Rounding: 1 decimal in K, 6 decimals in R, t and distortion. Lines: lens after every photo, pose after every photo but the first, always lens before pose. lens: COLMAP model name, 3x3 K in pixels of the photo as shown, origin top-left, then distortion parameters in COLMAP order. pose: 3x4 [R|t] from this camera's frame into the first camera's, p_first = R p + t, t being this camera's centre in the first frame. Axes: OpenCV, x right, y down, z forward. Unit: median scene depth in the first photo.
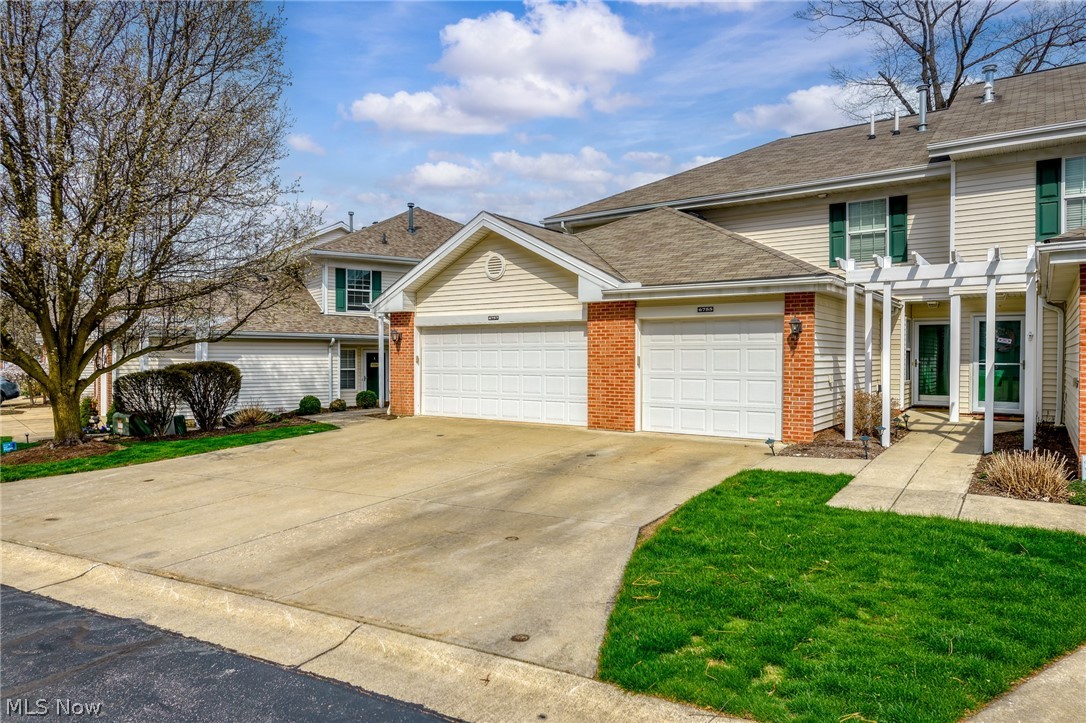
lens RADIAL K [[687.6, 0, 551.8], [0, 687.6, 366.3], [0, 0, 1]] dist [0.001554, 0.003073]
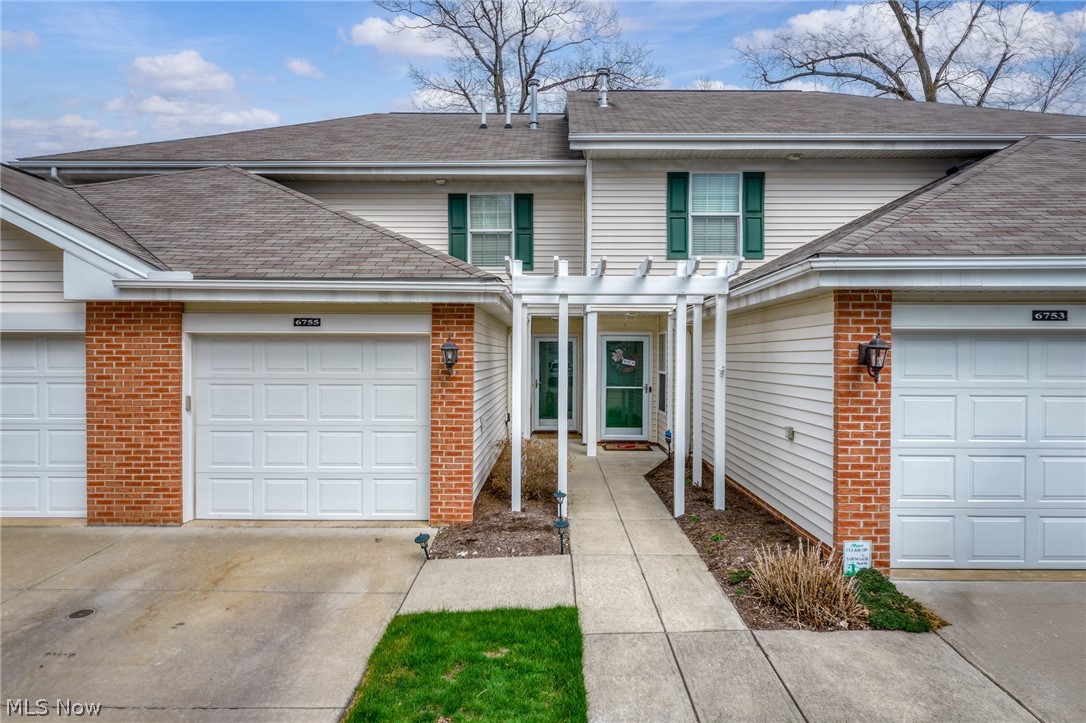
lens RADIAL K [[687.6, 0, 552.1], [0, 687.6, 363.1], [0, 0, 1]] dist [0.001554, 0.003073]
pose [[0.819240, -0.004026, 0.573436, 0.041828], [0.005667, 0.999983, -0.001076, -0.039274], [-0.573422, 0.004132, 0.819250, 0.324682]]
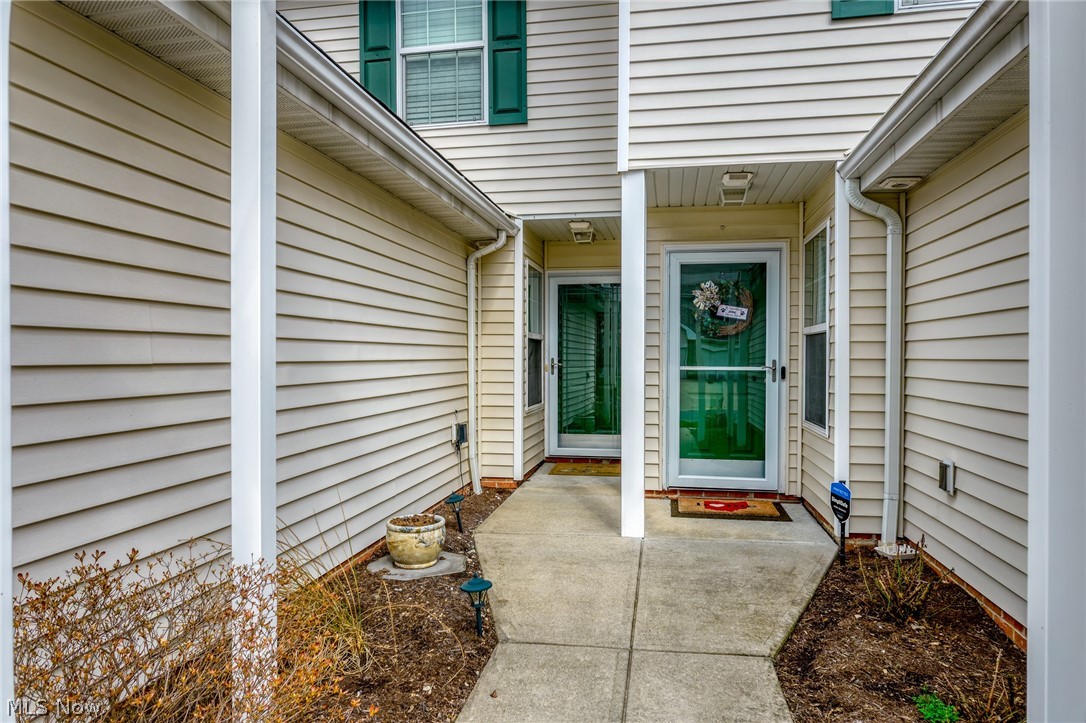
lens RADIAL K [[687.6, 0, 551.7], [0, 687.6, 365.4], [0, 0, 1]] dist [0.001554, 0.003073]
pose [[0.904927, -0.007206, 0.425505, 0.420783], [0.008211, 0.999966, -0.000530, -0.006485], [-0.425487, 0.003973, 0.904956, 0.738219]]
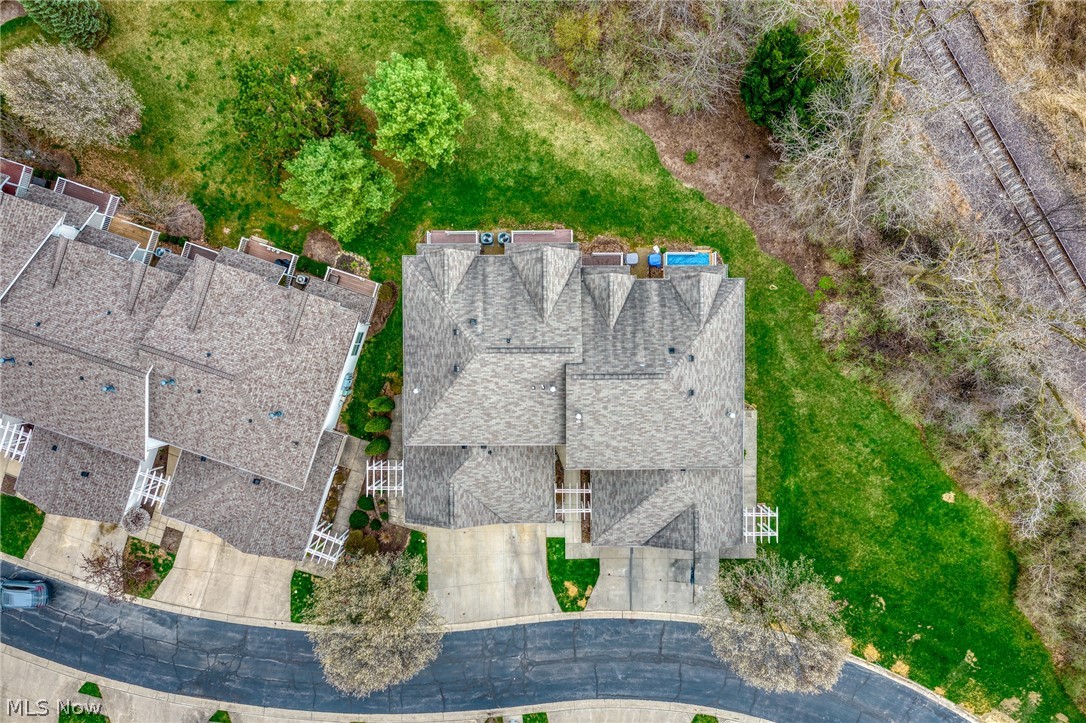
lens RADIAL K [[687.6, 0, 547.5], [0, 687.6, 363.3], [0, 0, 1]] dist [0.001554, 0.003073]
pose [[0.810101, -0.585908, -0.021179, 0.867493], [0.017523, -0.011911, 0.999776, -3.786382], [-0.586029, -0.810290, 0.000618, 1.503566]]
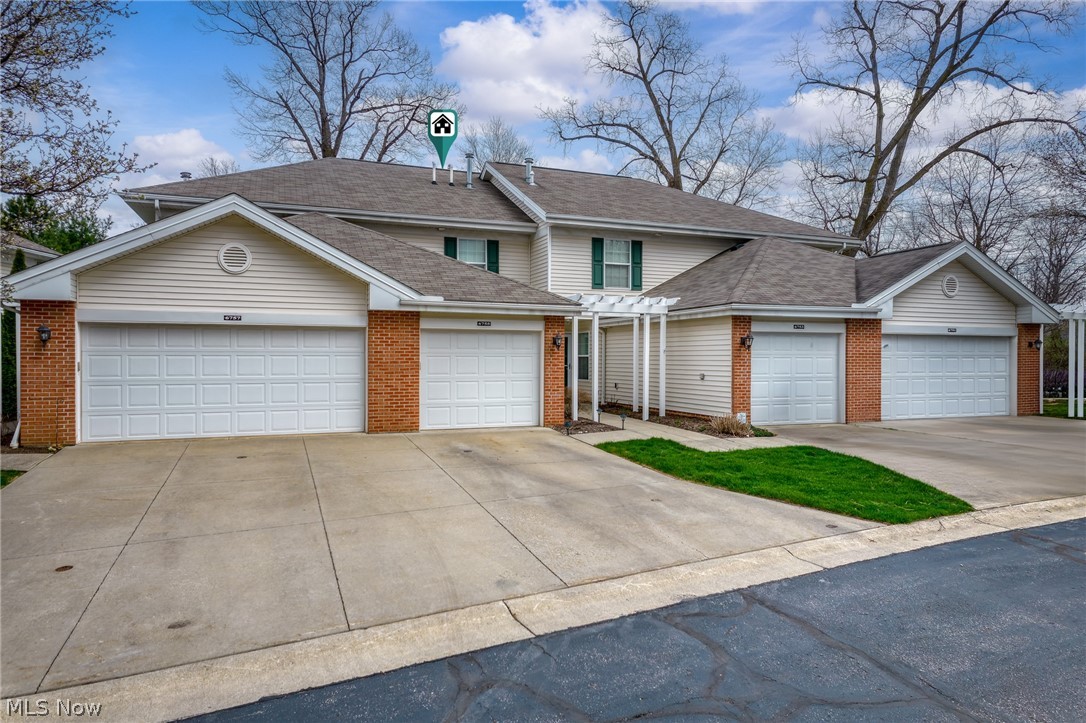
lens RADIAL K [[687.6, 0, 551.4], [0, 687.6, 361.9], [0, 0, 1]] dist [0.001554, 0.003073]
pose [[0.542236, -0.005350, 0.840209, -0.666125], [0.009767, 0.999952, 0.000064, -0.012651], [-0.840169, 0.008171, 0.542262, 0.221229]]
